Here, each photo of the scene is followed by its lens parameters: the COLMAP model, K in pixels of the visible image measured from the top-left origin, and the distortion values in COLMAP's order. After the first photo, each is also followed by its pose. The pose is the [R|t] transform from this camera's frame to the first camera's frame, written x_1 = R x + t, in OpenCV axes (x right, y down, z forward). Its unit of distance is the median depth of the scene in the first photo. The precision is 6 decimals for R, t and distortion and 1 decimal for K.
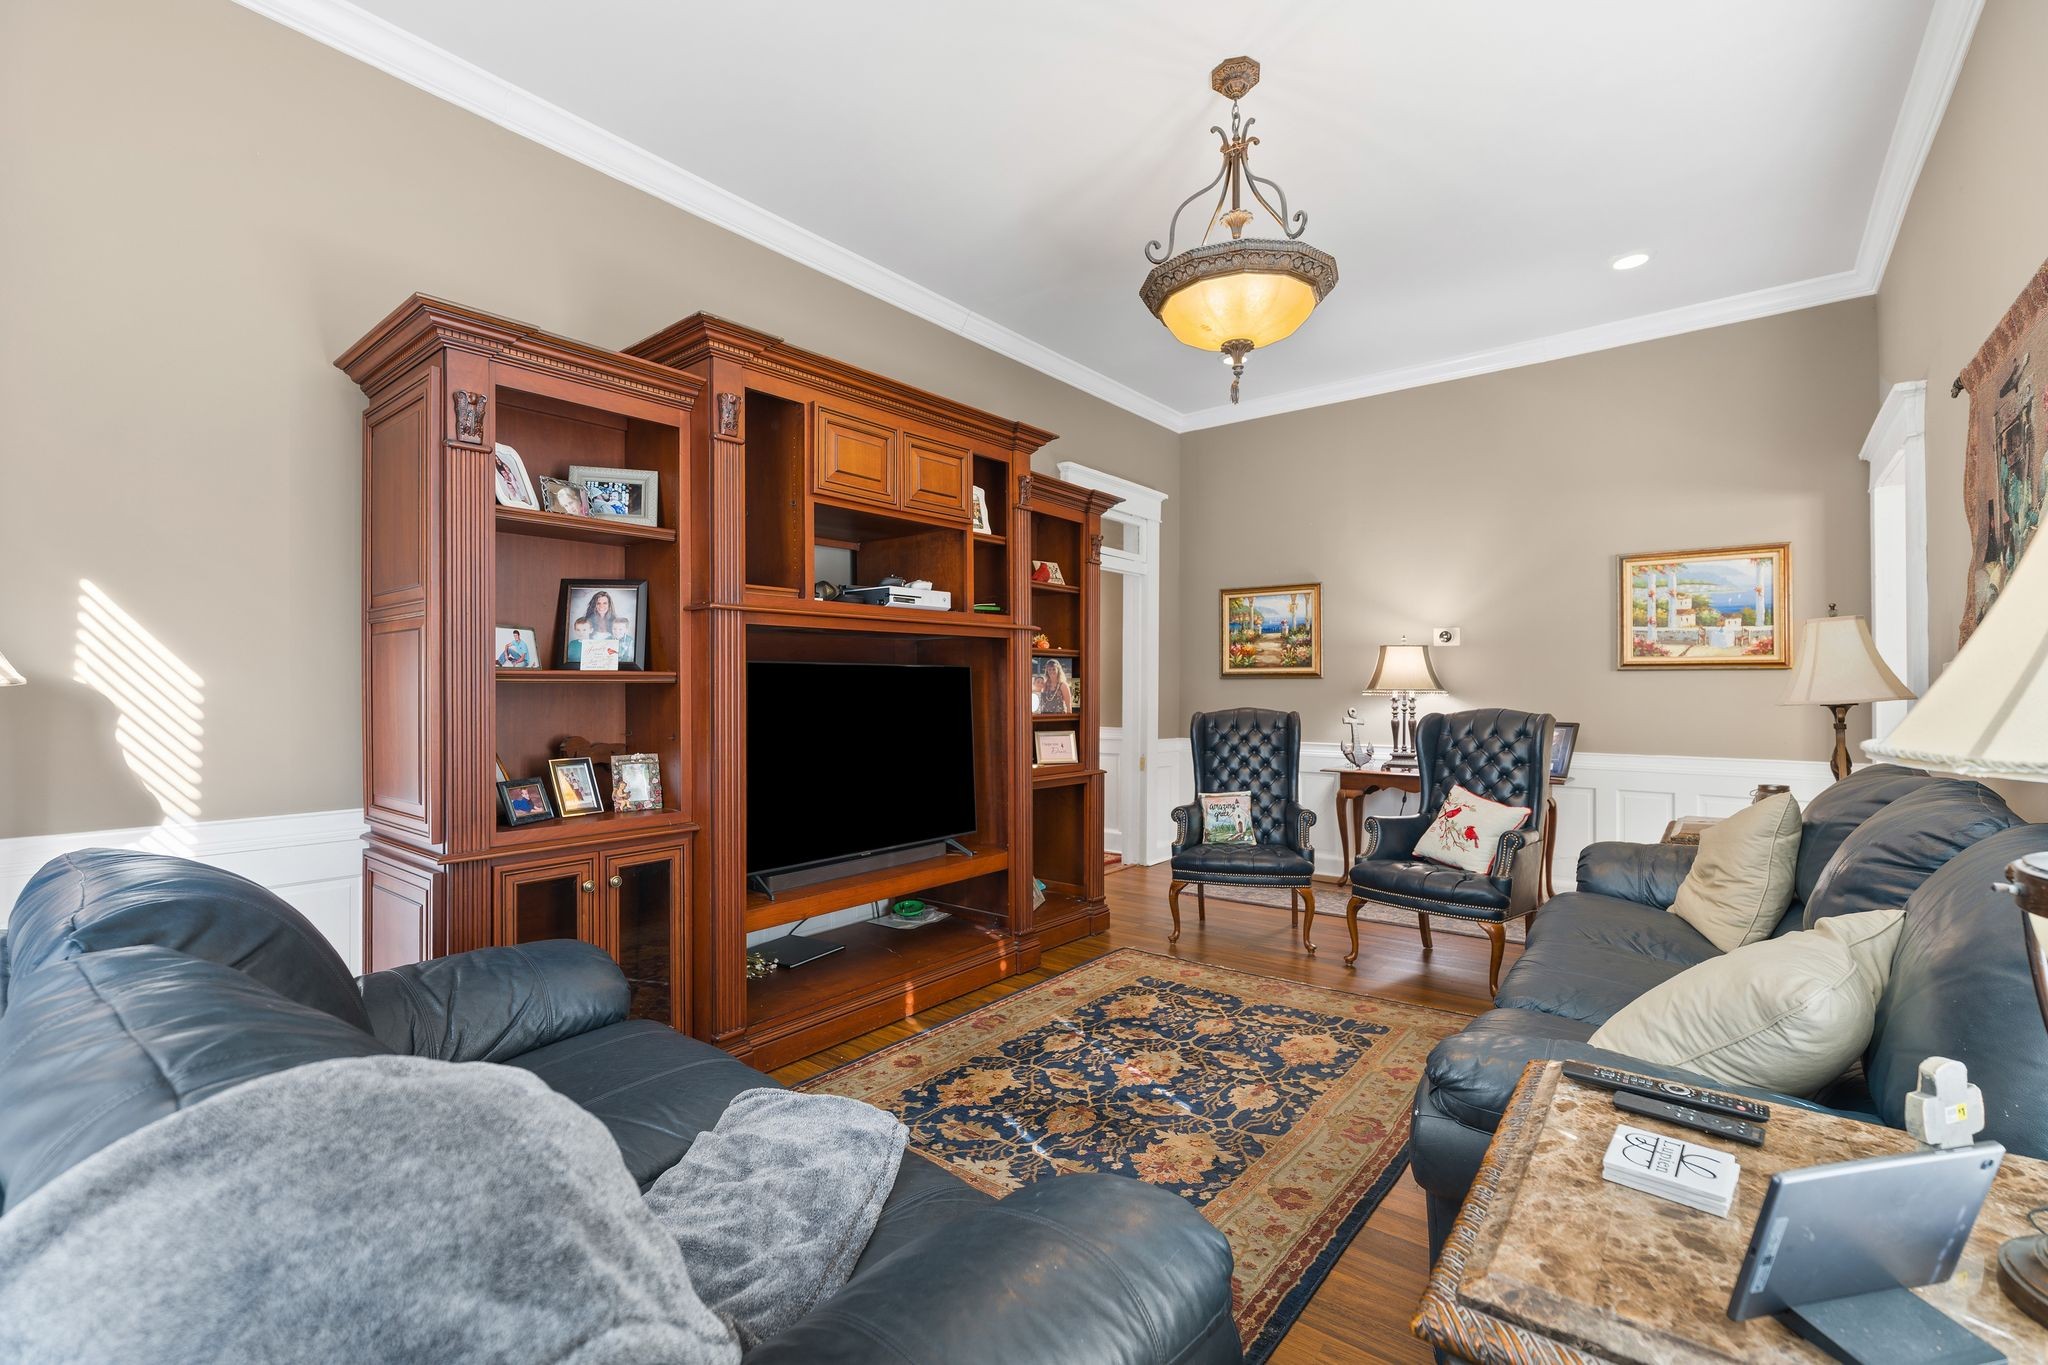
lens RADIAL K [[897.7, 0, 1018.2], [0, 897.7, 686.5], [0, 0, 1]] dist [-0.010927, 0.000533]
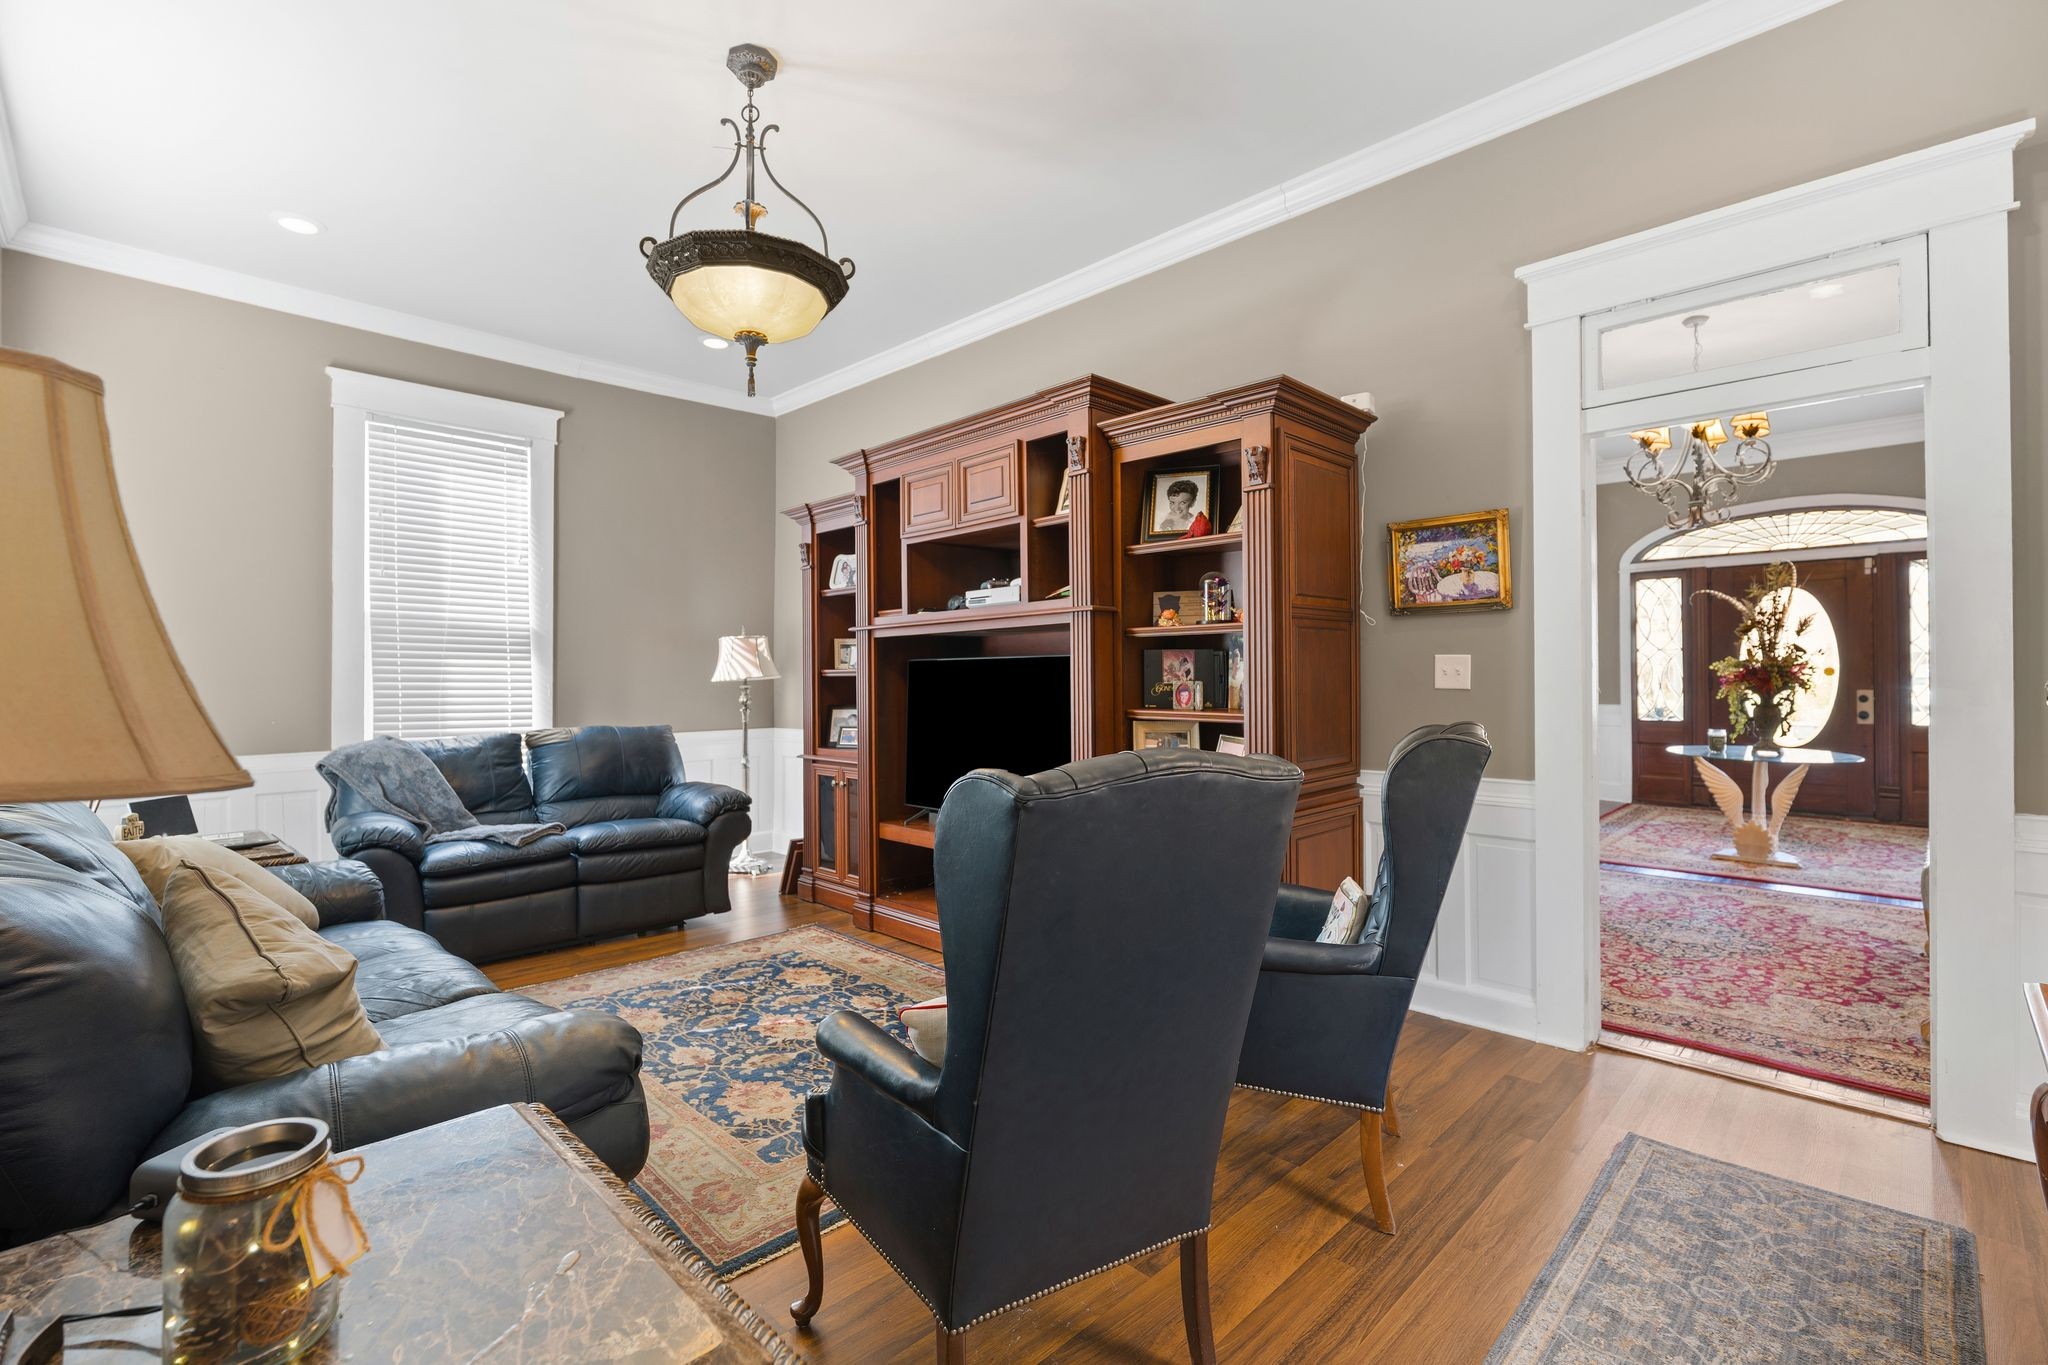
lens RADIAL K [[897.7, 0, 1020.2], [0, 897.7, 676.7], [0, 0, 1]] dist [-0.010927, 0.000533]
pose [[-0.102295, -0.000430, -0.994754, 1.244499], [0.004267, 0.999991, -0.000871, 0.001239], [0.994745, -0.004333, -0.102292, 1.443565]]
